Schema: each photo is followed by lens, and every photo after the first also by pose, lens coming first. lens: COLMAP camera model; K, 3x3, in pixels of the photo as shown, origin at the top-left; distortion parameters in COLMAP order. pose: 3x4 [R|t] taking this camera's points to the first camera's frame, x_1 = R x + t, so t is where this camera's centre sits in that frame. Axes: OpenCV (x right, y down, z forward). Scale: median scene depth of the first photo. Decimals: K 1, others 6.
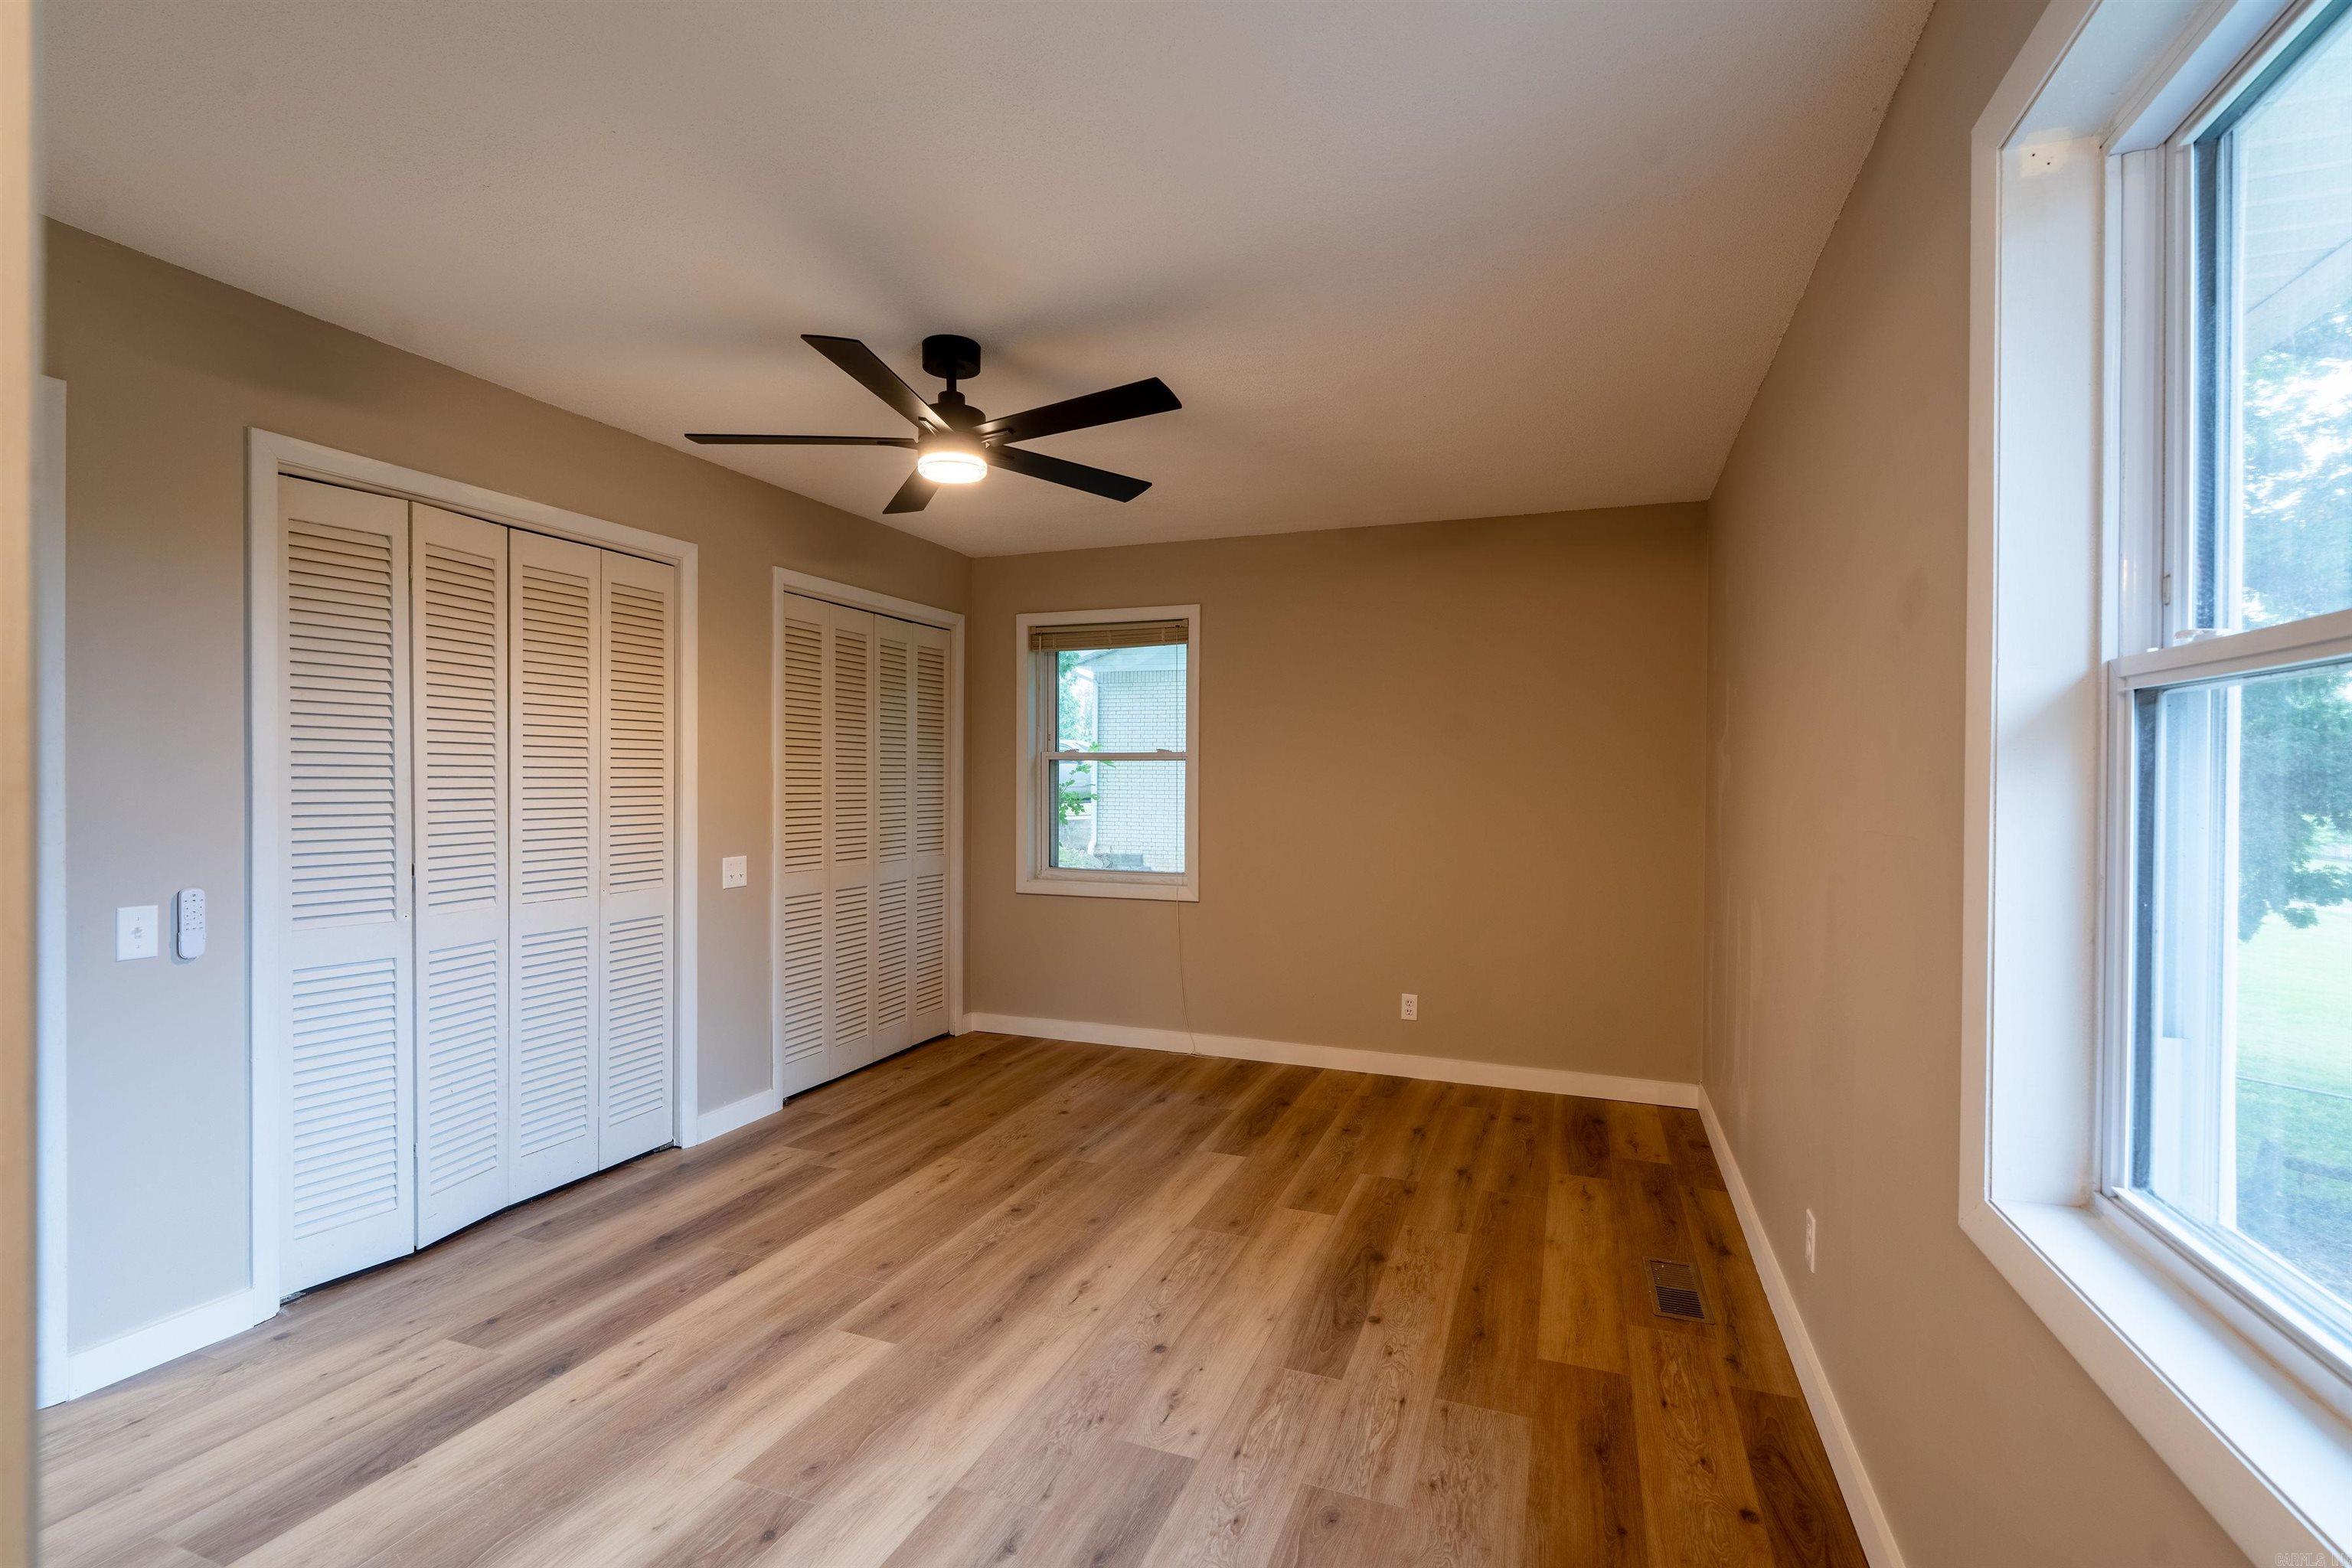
lens RADIAL K [[1053.6, 0, 1174.8], [0, 1053.6, 782.5], [0, 0, 1]] dist [-0.007523, 0.002966]
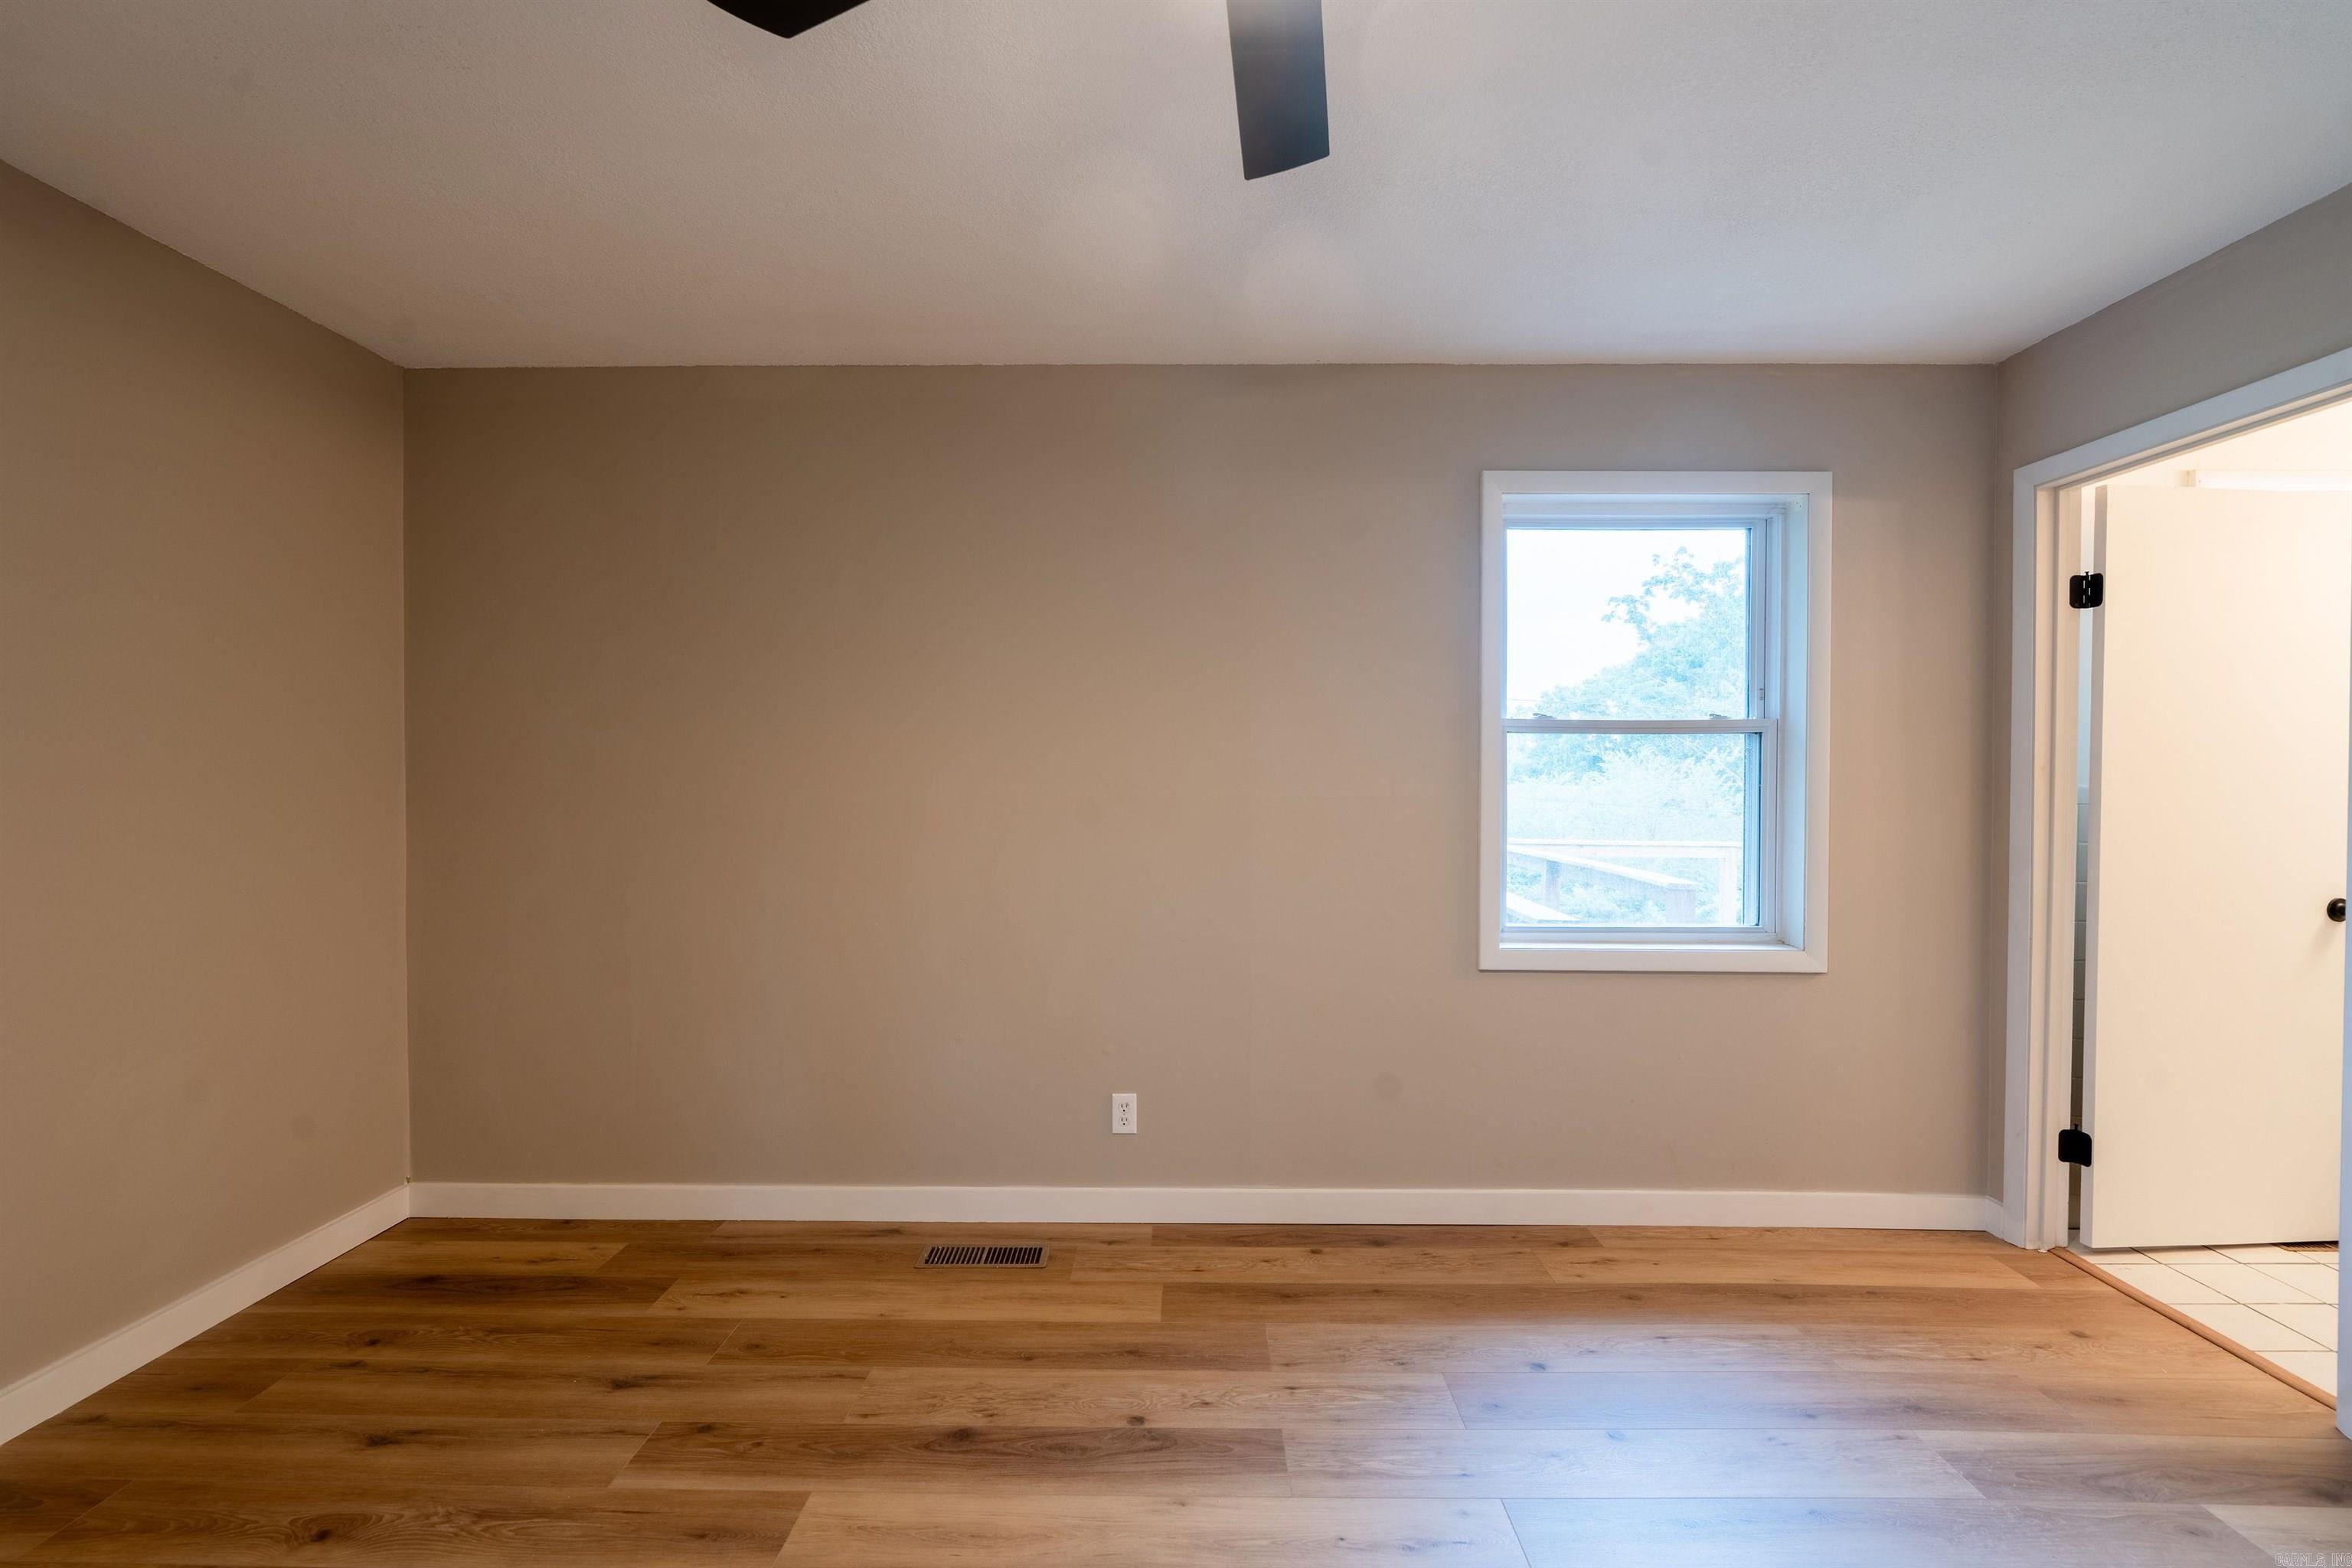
lens RADIAL K [[1053.6, 0, 1173.6], [0, 1053.6, 777.0], [0, 0, 1]] dist [-0.007523, 0.002966]
pose [[-0.345732, -0.008889, 0.938291, -0.416903], [-0.004661, 0.999959, 0.007756, 0.002469], [-0.938322, -0.001692, -0.345759, 0.898544]]
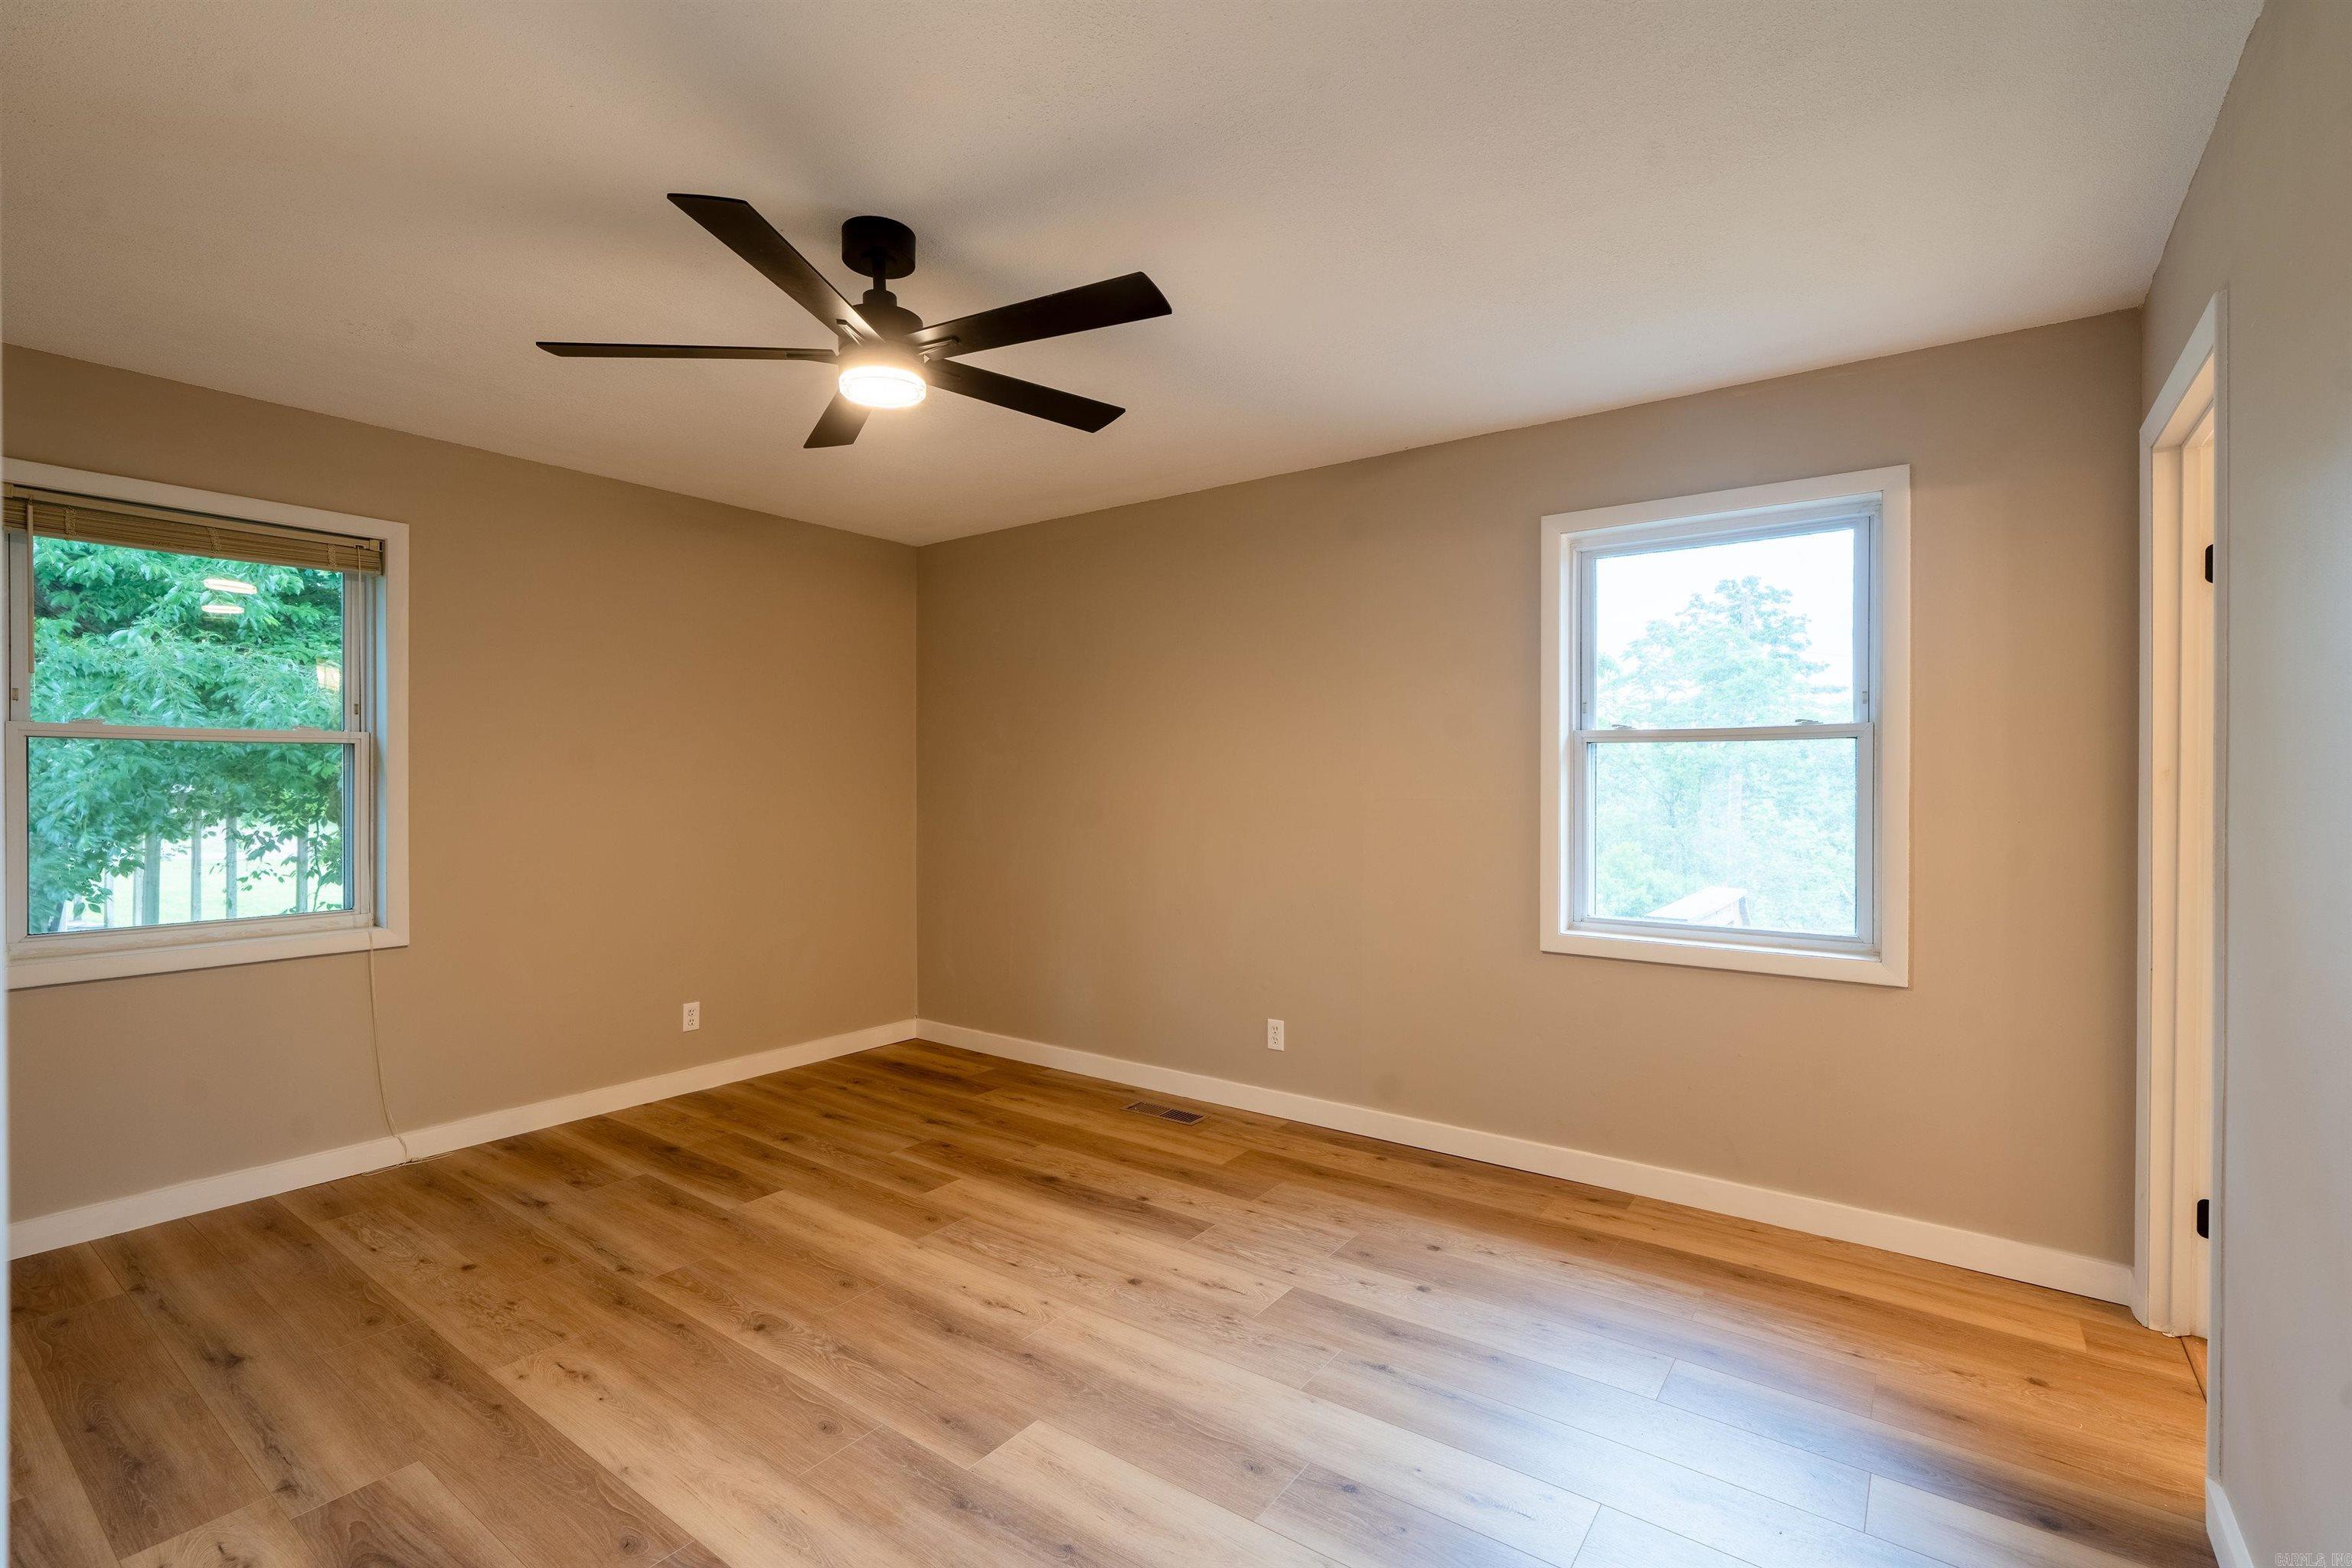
lens RADIAL K [[1053.6, 0, 1169.9], [0, 1053.6, 772.8], [0, 0, 1]] dist [-0.007523, 0.002966]
pose [[0.267323, -0.001109, 0.963606, -0.732663], [0.001979, 0.999998, 0.000602, -0.002791], [-0.963605, 0.001746, 0.267325, 0.448735]]
